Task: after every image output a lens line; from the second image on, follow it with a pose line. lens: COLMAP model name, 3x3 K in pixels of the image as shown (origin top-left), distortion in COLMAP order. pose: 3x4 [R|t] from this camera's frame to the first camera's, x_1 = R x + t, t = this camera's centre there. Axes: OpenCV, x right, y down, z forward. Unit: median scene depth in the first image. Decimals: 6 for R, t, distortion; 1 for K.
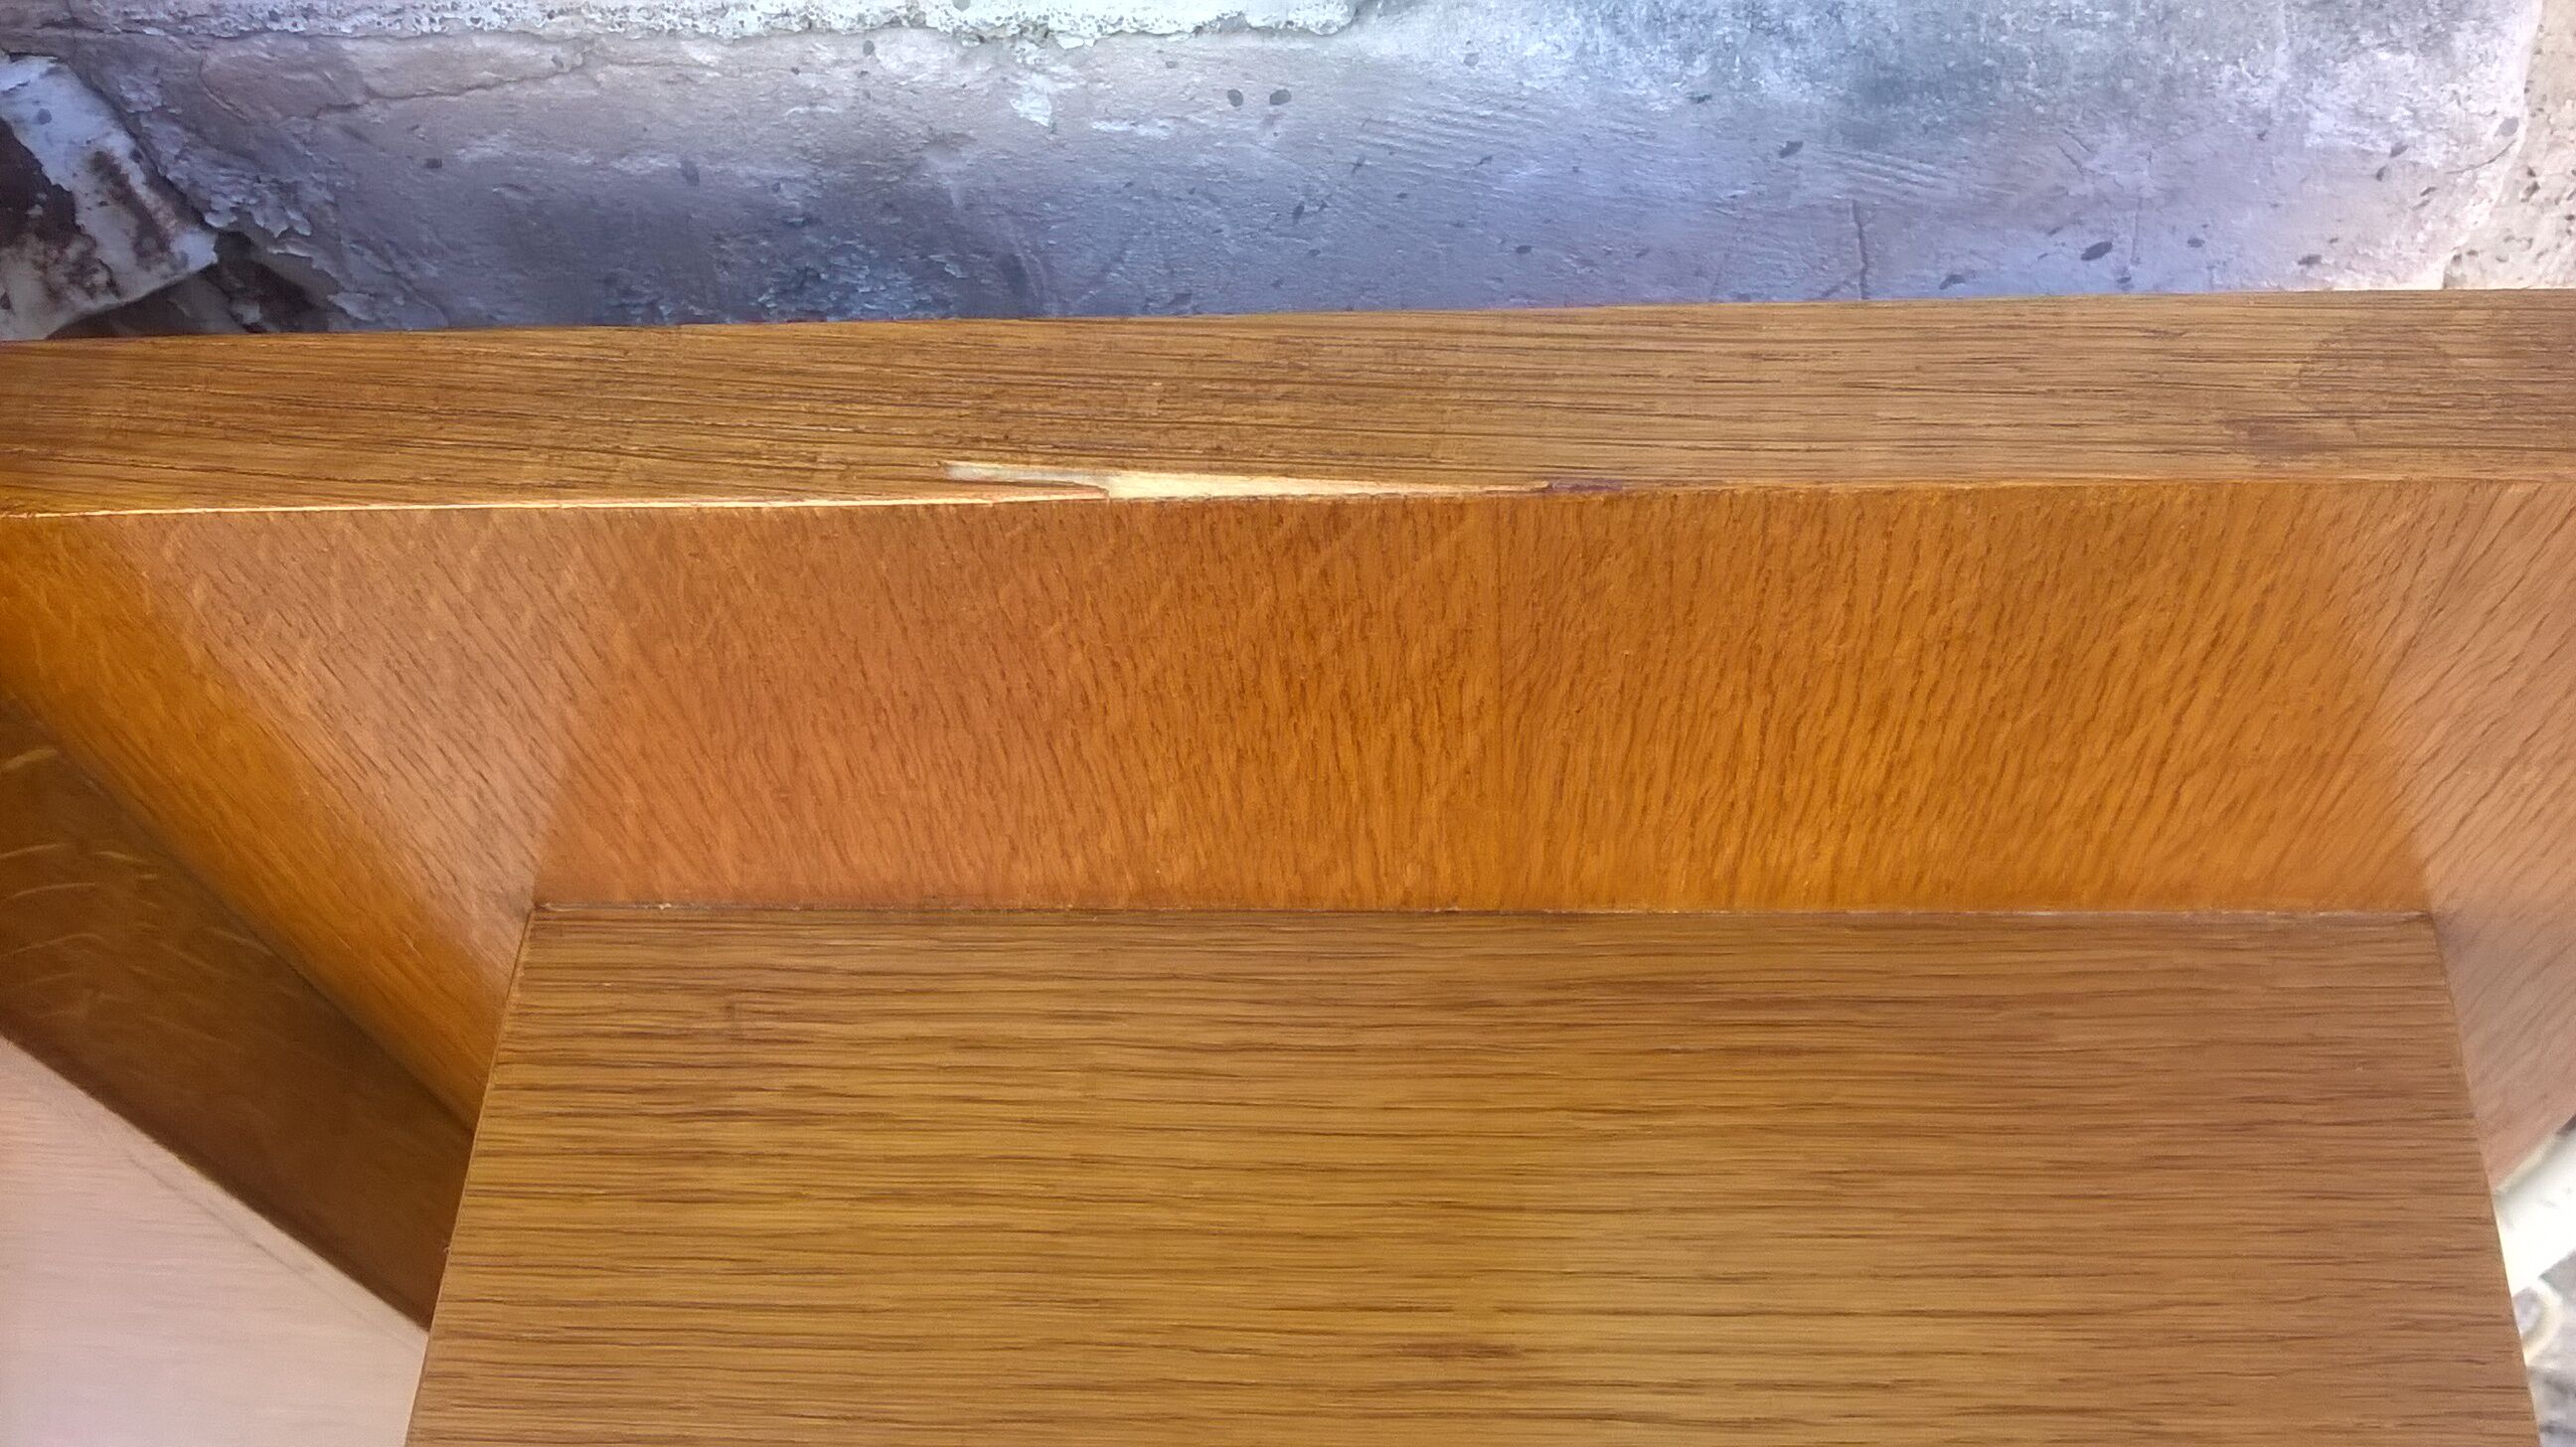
lens RADIAL K [[2311.7, 0, 1344.3], [0, 2311.7, 710.7], [0, 0, 1]] dist [0.039559, -0.182805]
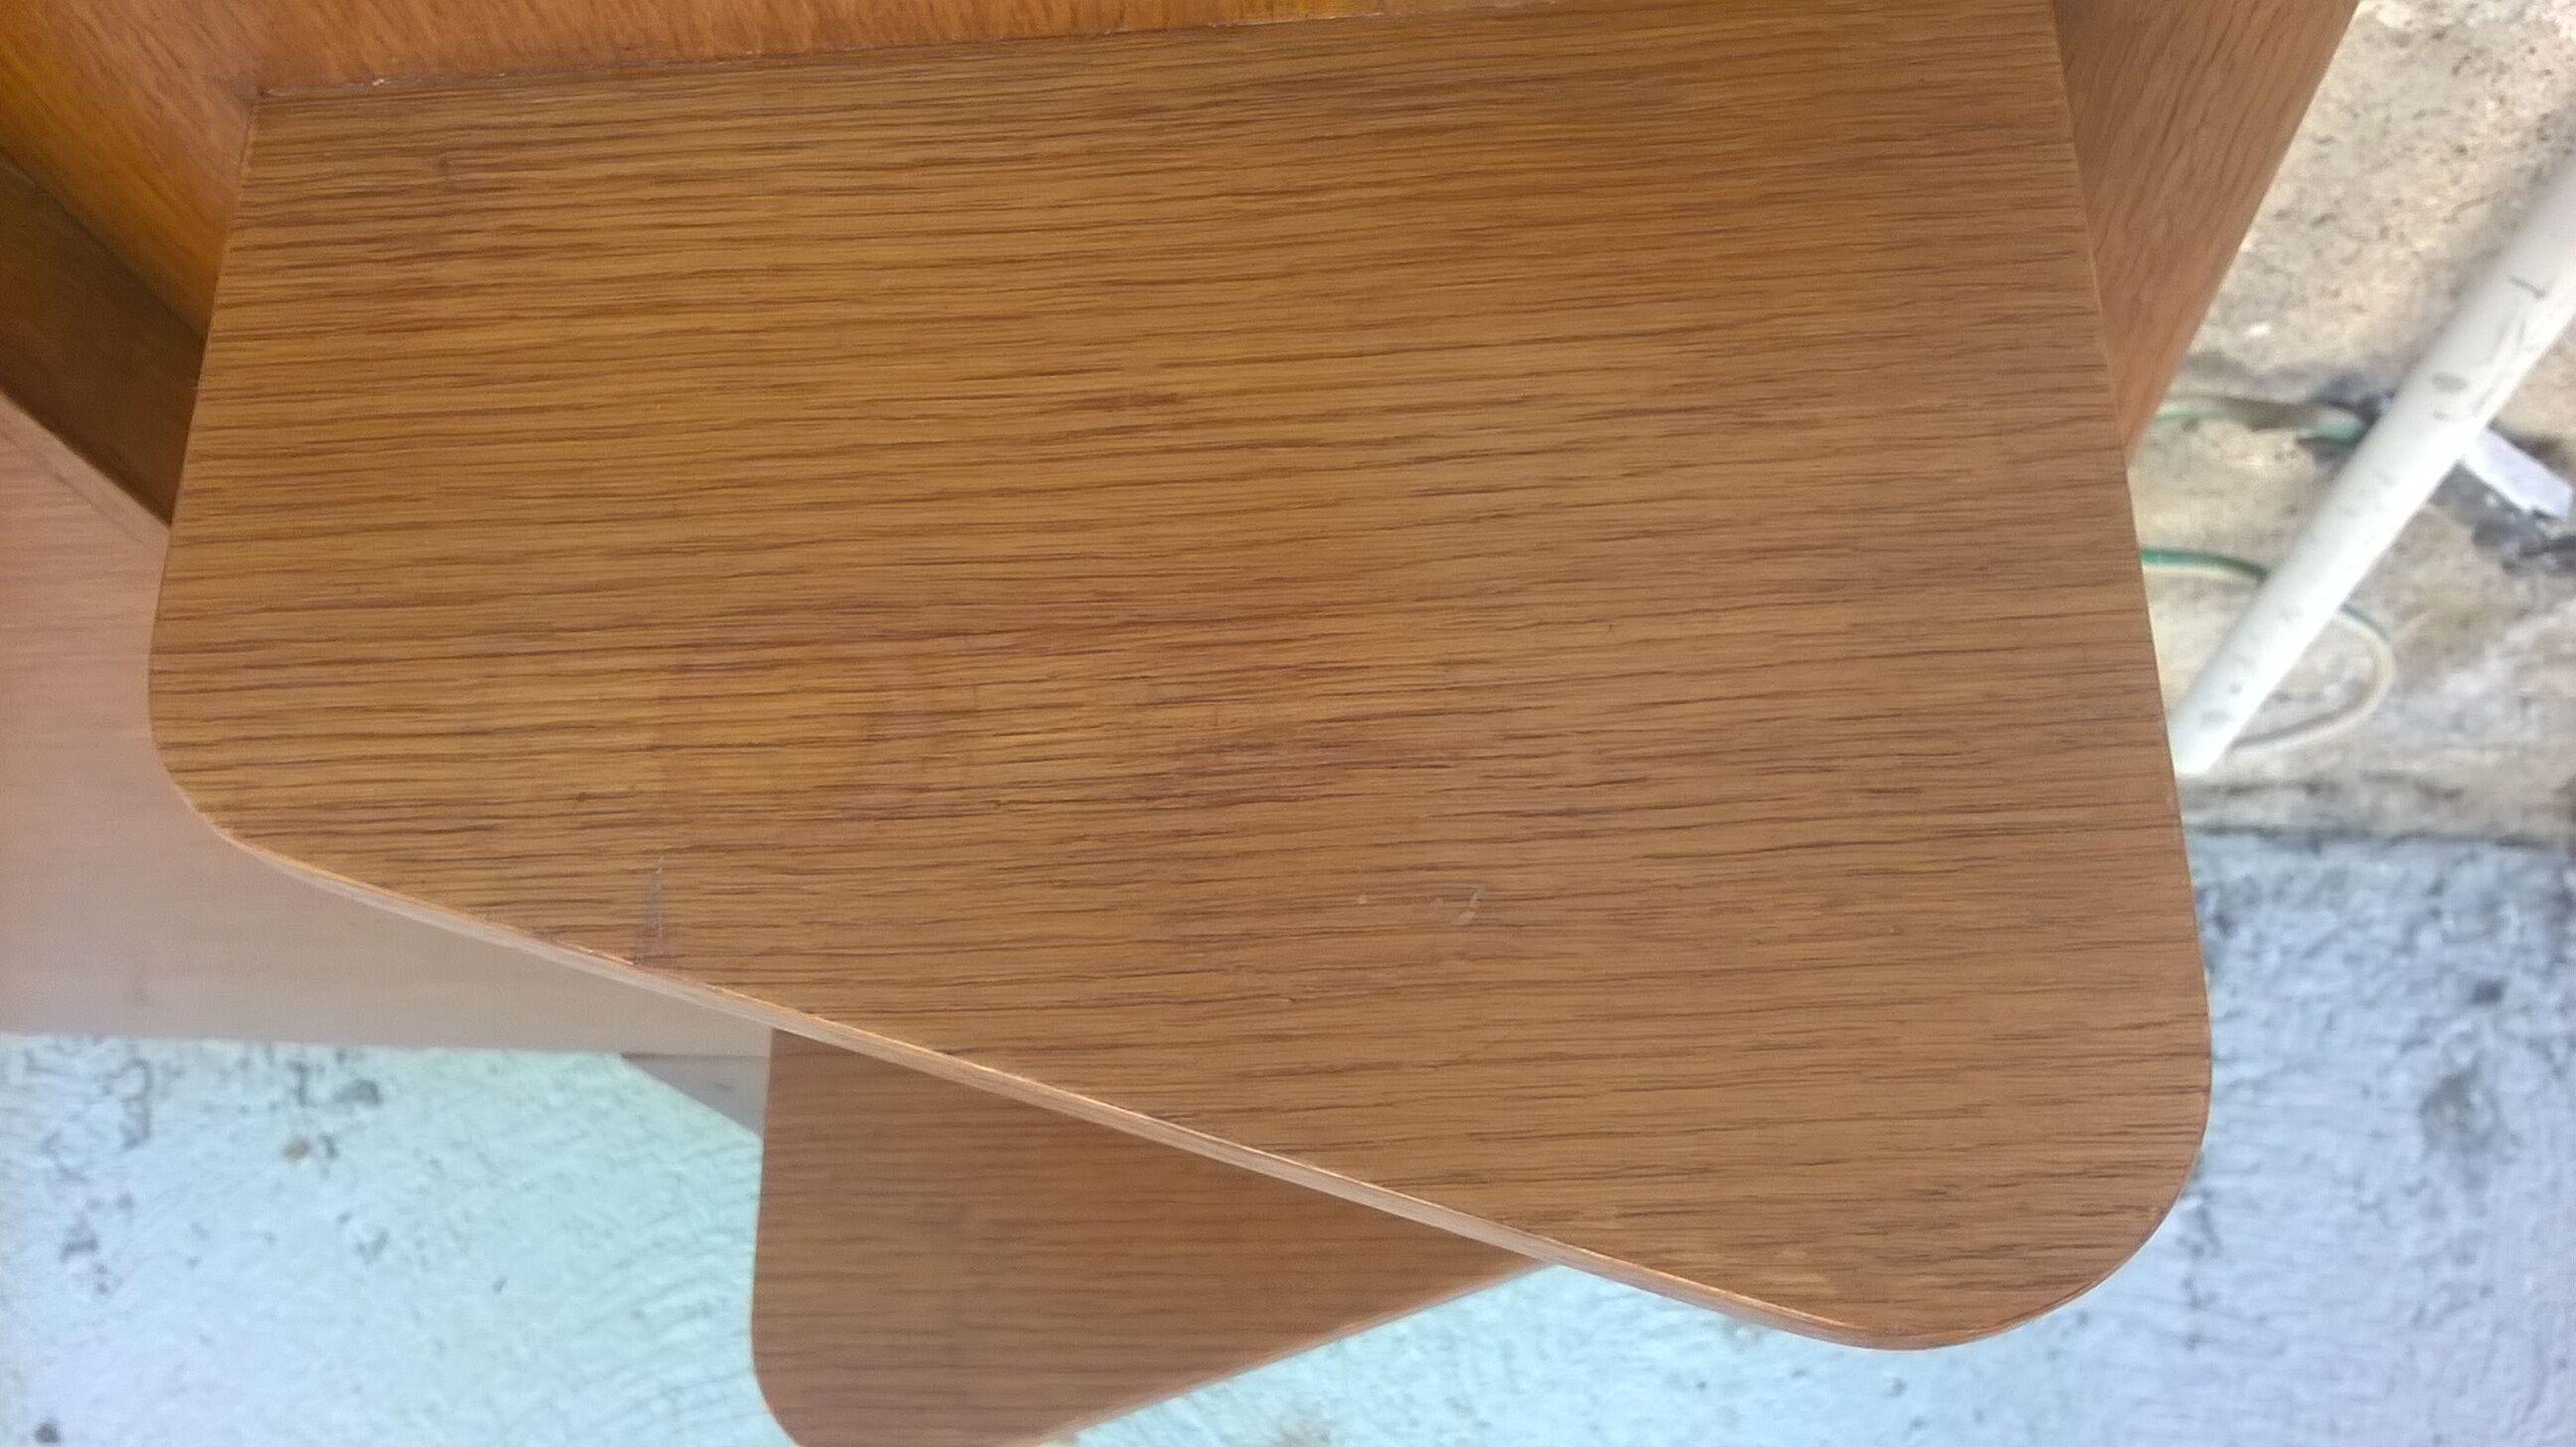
lens RADIAL K [[2311.7, 0, 1341.2], [0, 2311.7, 697.6], [0, 0, 1]] dist [0.039559, -0.182805]
pose [[0.998468, -0.054871, 0.007095, 0.127994], [0.053089, 0.986271, 0.156371, 0.236971], [-0.015578, -0.155755, 0.987673, -0.087668]]
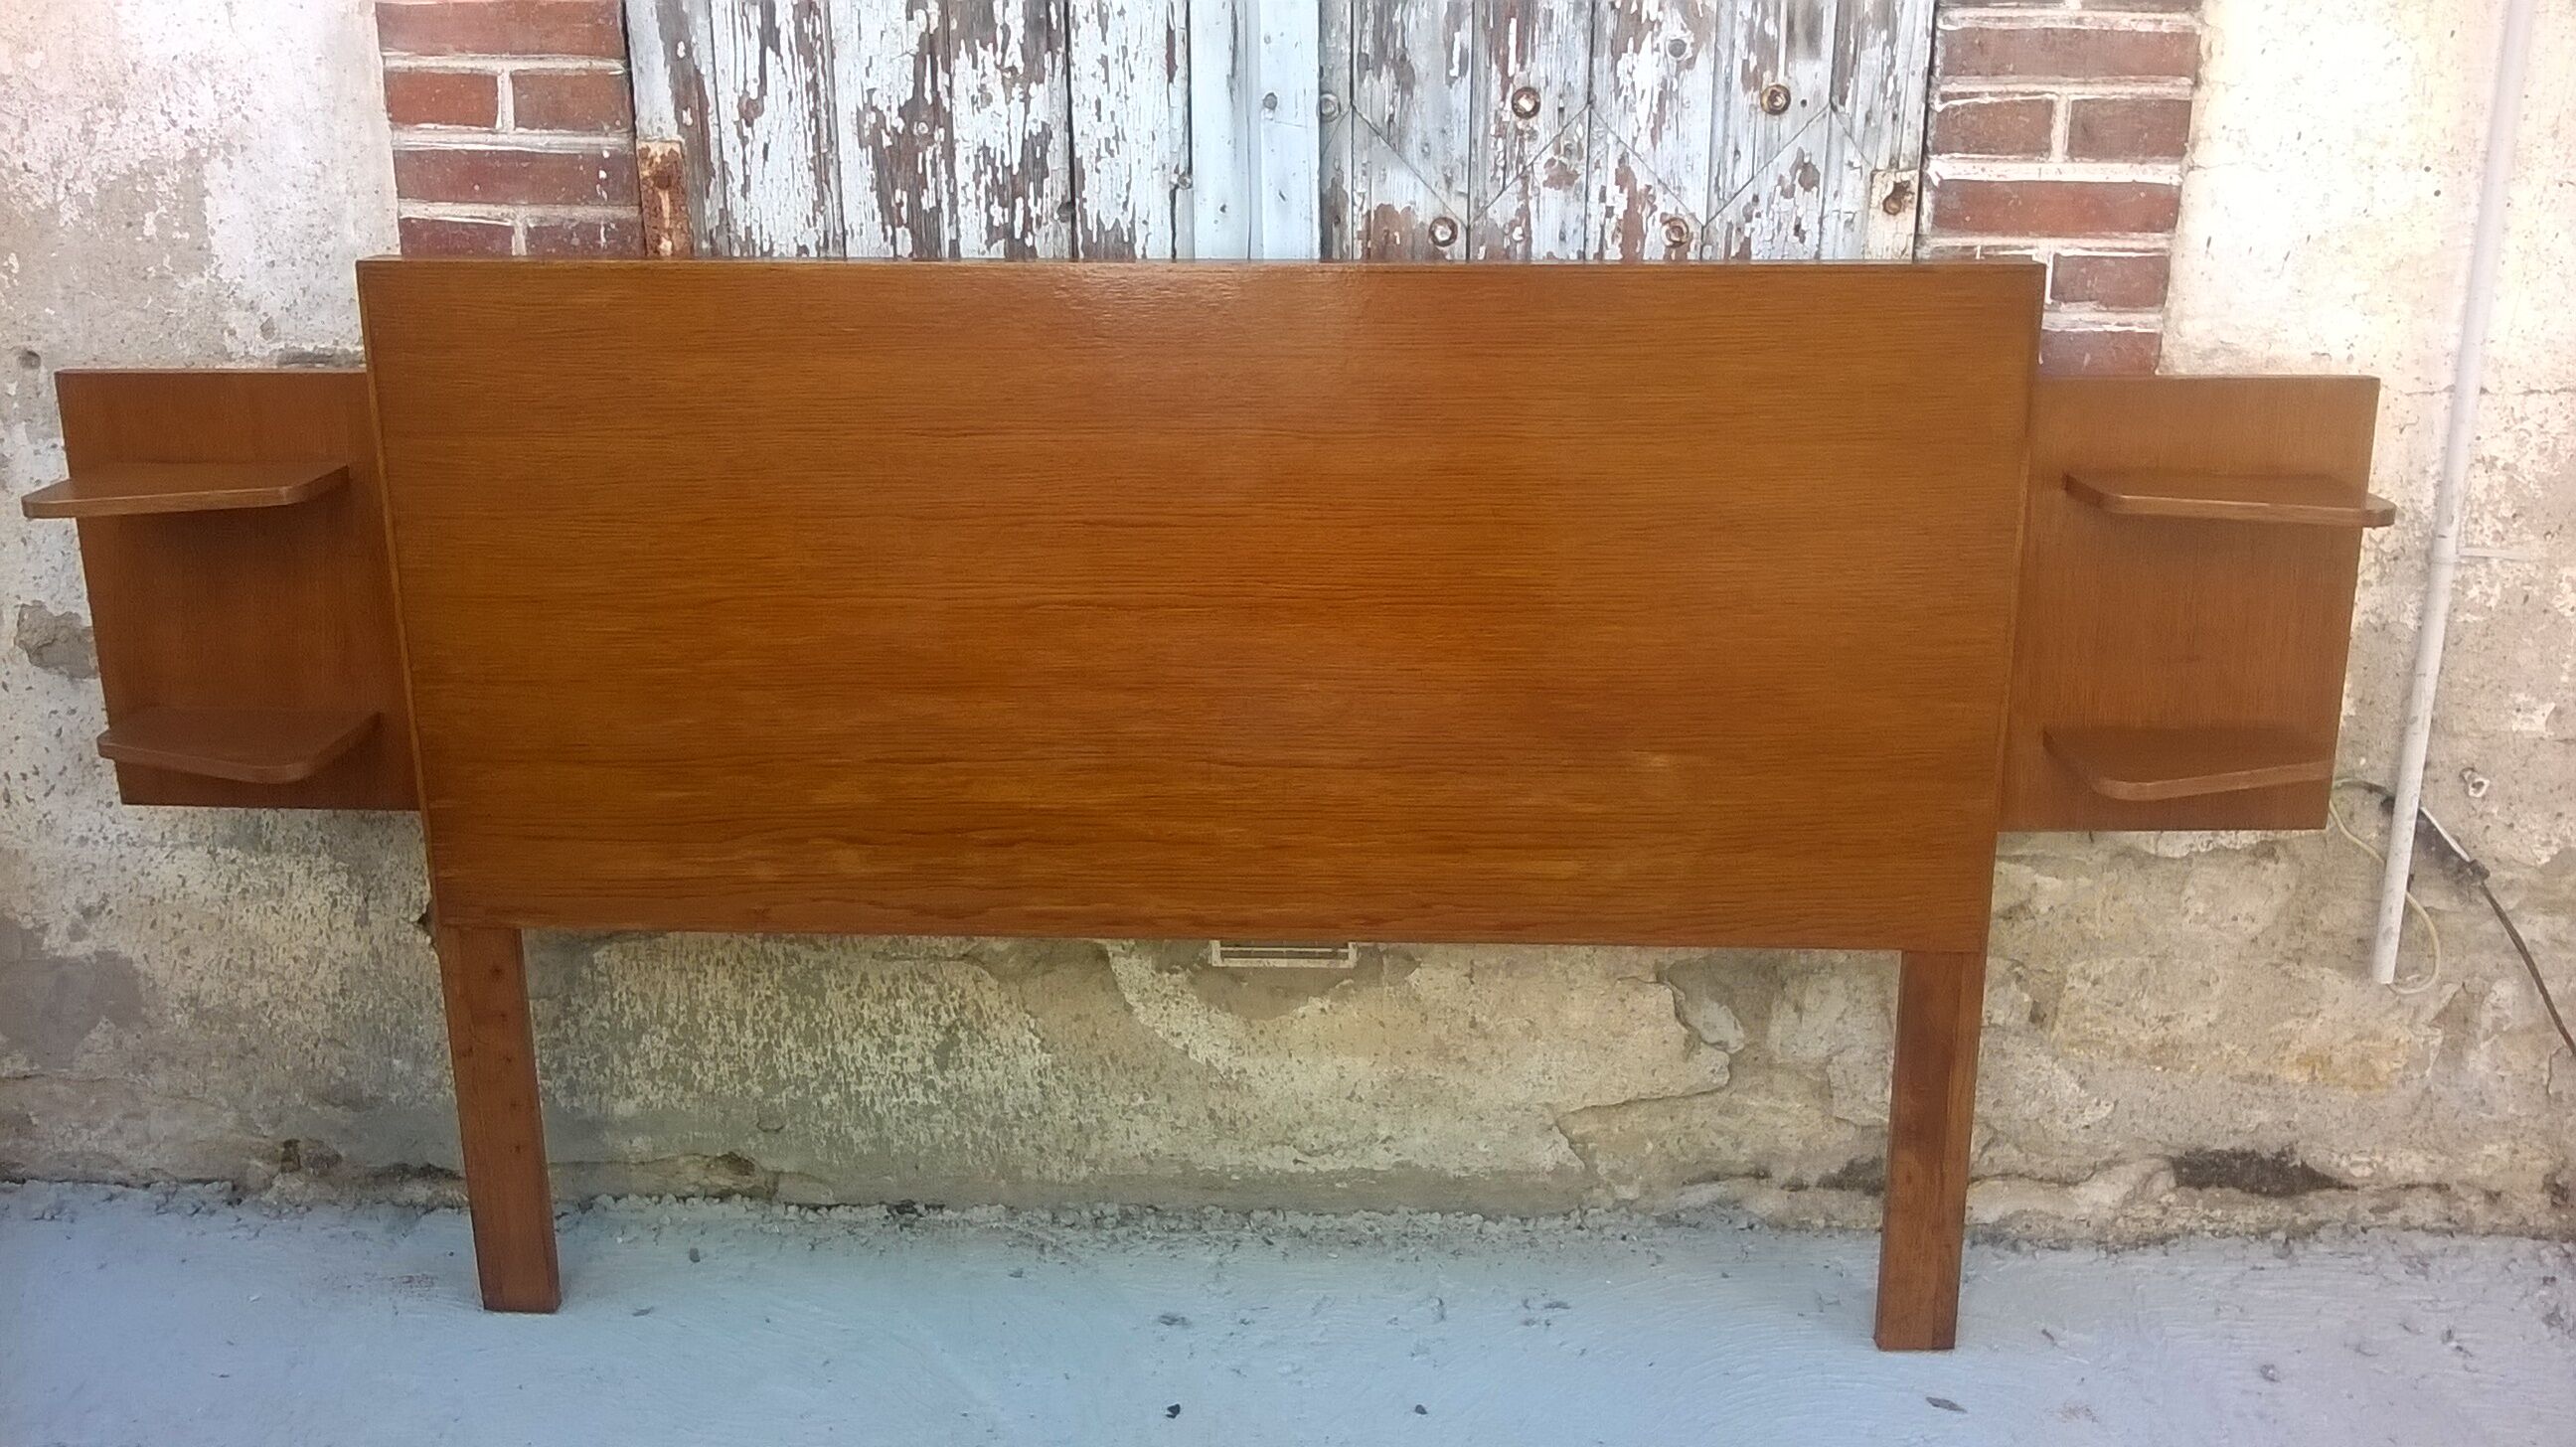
lens RADIAL K [[2311.7, 0, 1333.9], [0, 2311.7, 663.3], [0, 0, 1]] dist [0.039559, -0.182805]
pose [[0.995093, 0.059979, 0.078687, -3.369832], [0.012274, 0.714323, -0.699709, 5.896813], [-0.098175, 0.697241, 0.710082, -3.700285]]
